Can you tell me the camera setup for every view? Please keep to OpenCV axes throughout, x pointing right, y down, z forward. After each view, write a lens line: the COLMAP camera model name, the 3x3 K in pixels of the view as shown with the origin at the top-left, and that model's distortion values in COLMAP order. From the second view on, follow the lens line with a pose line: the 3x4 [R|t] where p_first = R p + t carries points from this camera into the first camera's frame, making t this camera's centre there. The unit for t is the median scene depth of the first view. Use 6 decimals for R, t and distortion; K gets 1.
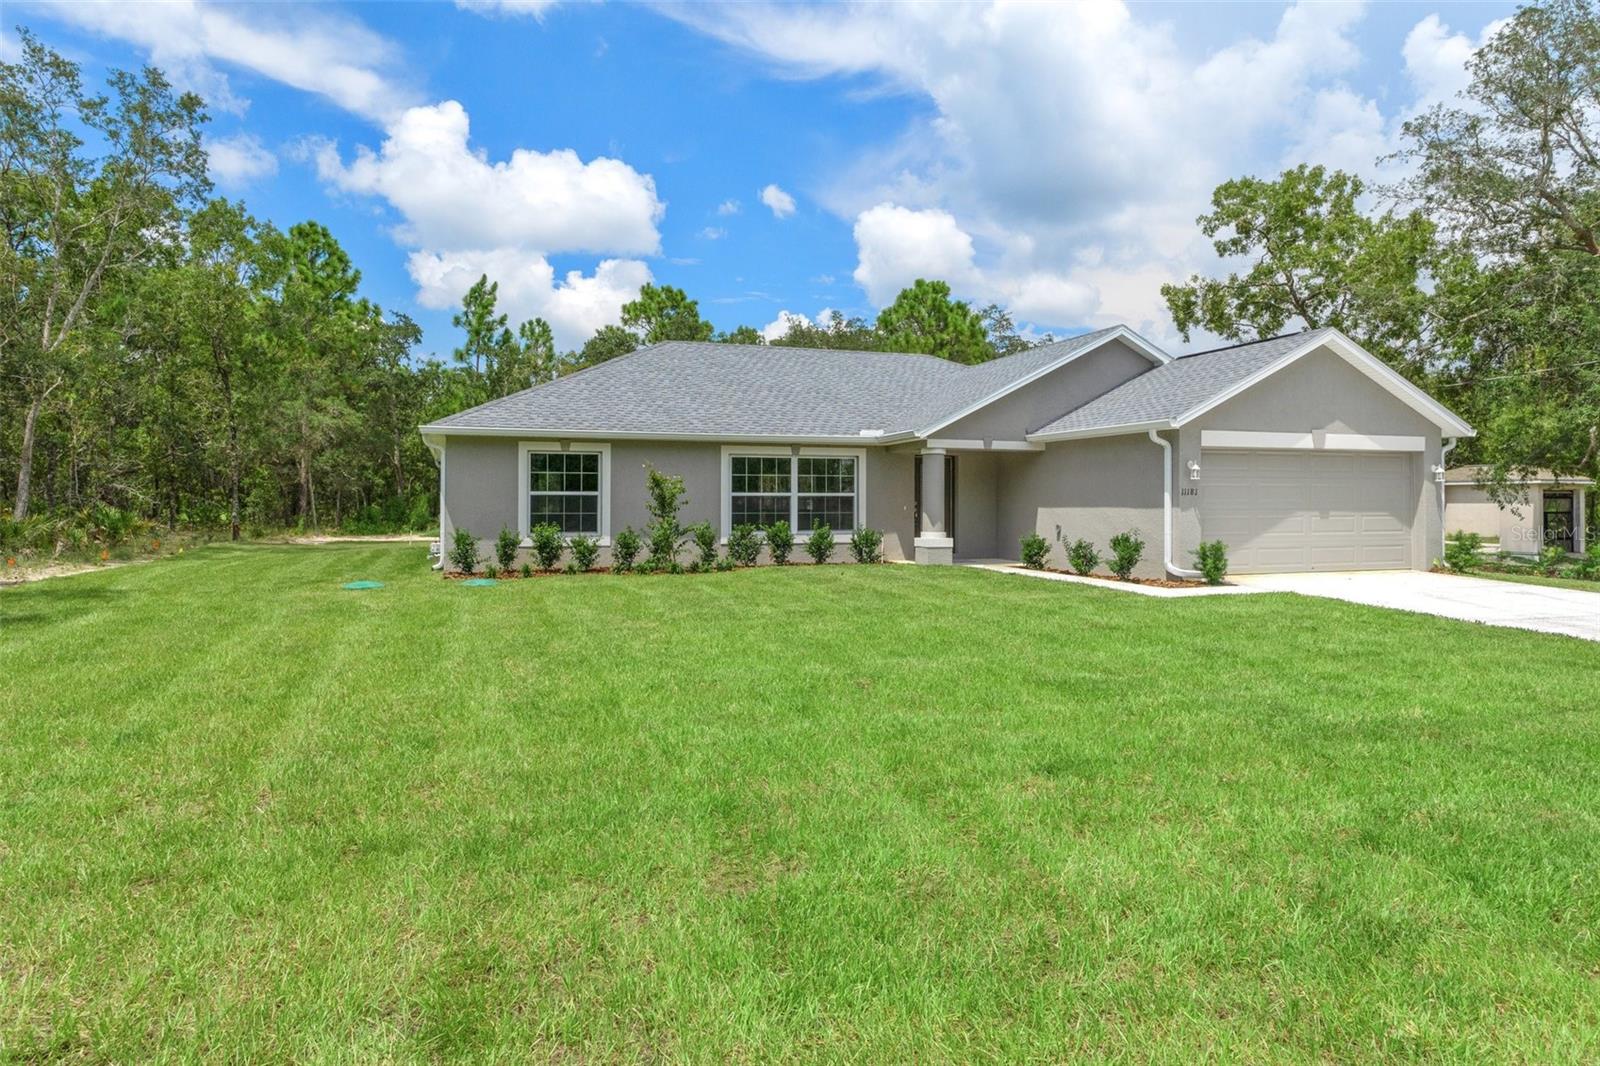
lens RADIAL K [[1002.1, 0, 803.0], [0, 1002.1, 494.6], [0, 0, 1]] dist [-0.007669, -0.000661]
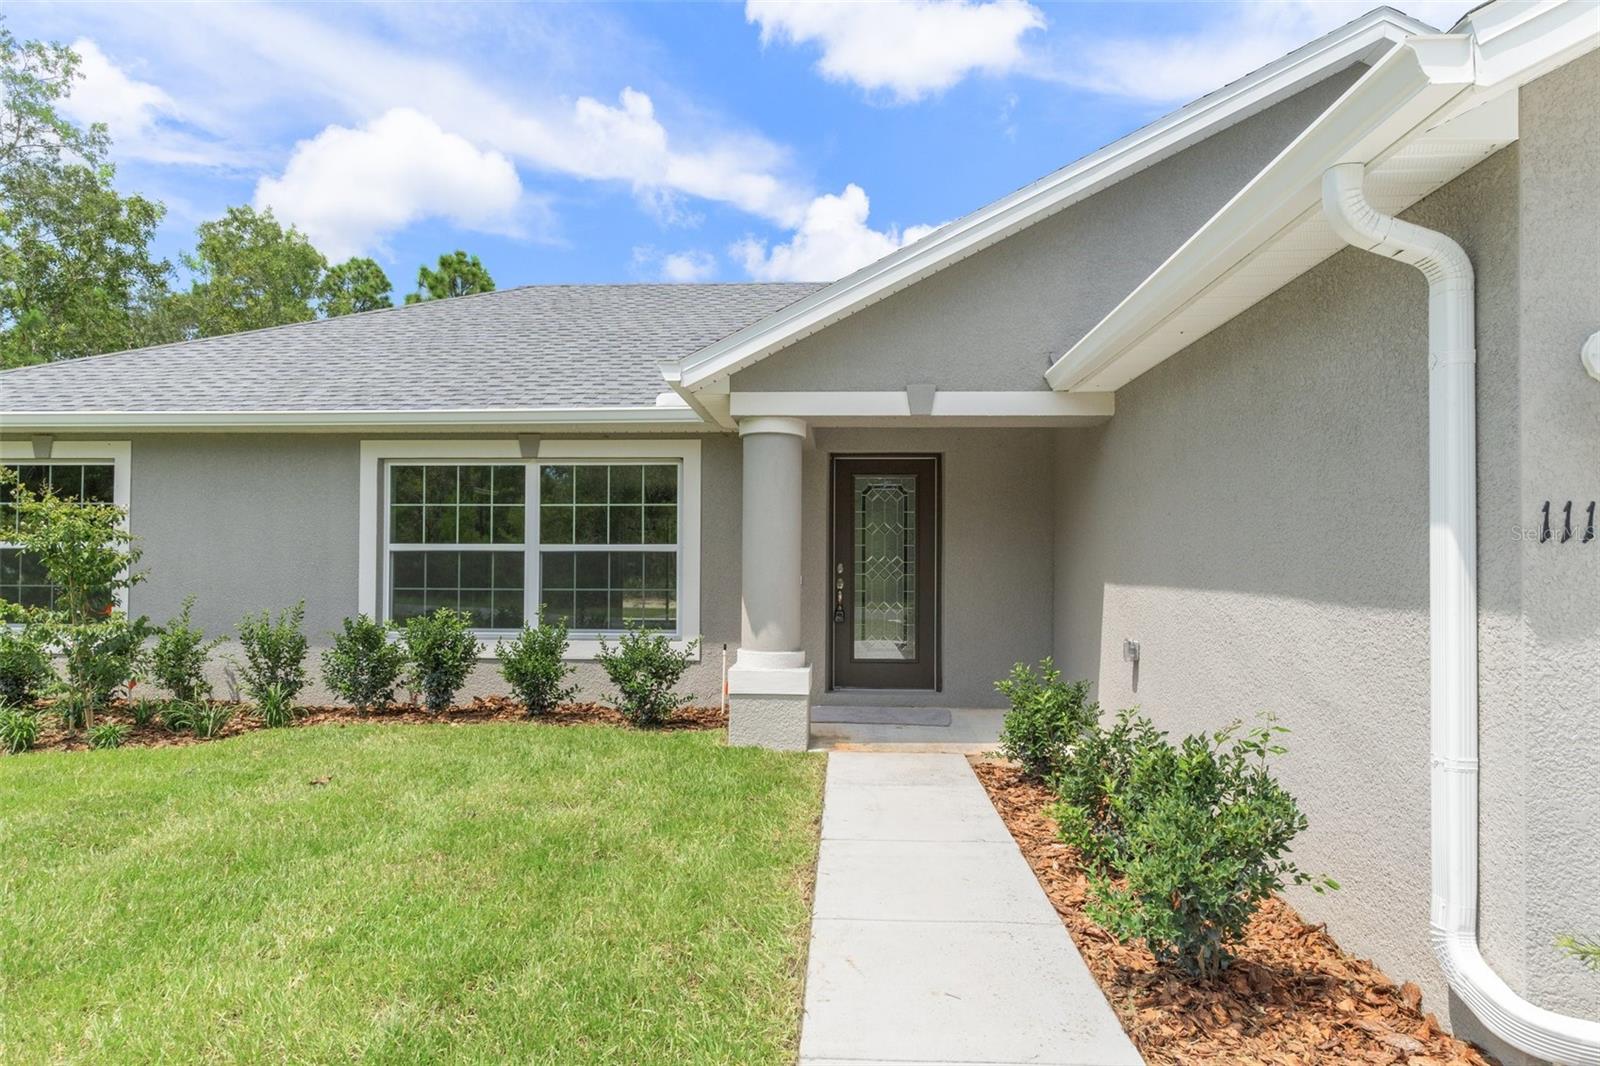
lens RADIAL K [[962.4, 0, 800.0], [0, 962.4, 533.0], [0, 0, 1]] dist [0.003774, 0.000557]
pose [[0.926259, -0.007630, -0.376809, 0.265481], [0.000442, 0.999816, -0.019160, 0.001881], [0.376886, 0.017580, 0.926093, 0.658496]]
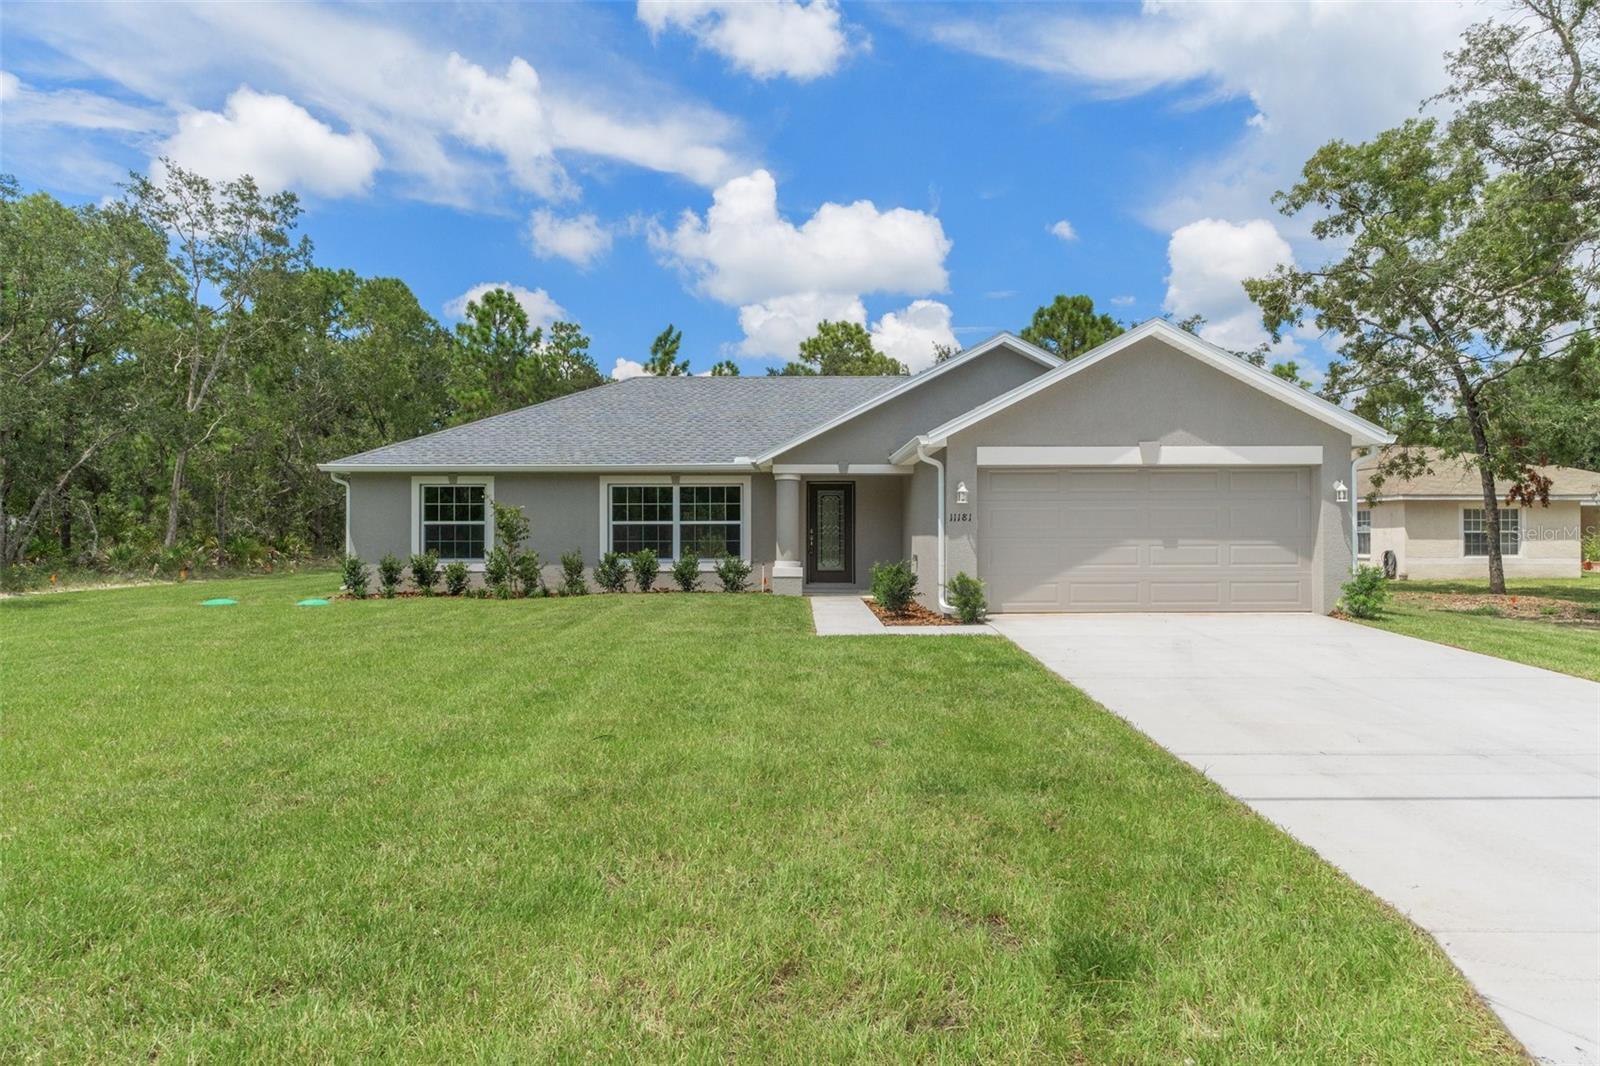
lens RADIAL K [[962.4, 0, 800.0], [0, 962.4, 533.0], [0, 0, 1]] dist [0.003774, 0.000557]
pose [[0.944141, -0.002252, -0.329535, 0.434533], [0.005618, 0.999941, 0.009264, 0.001971], [0.329494, -0.010598, 0.944098, 0.126555]]
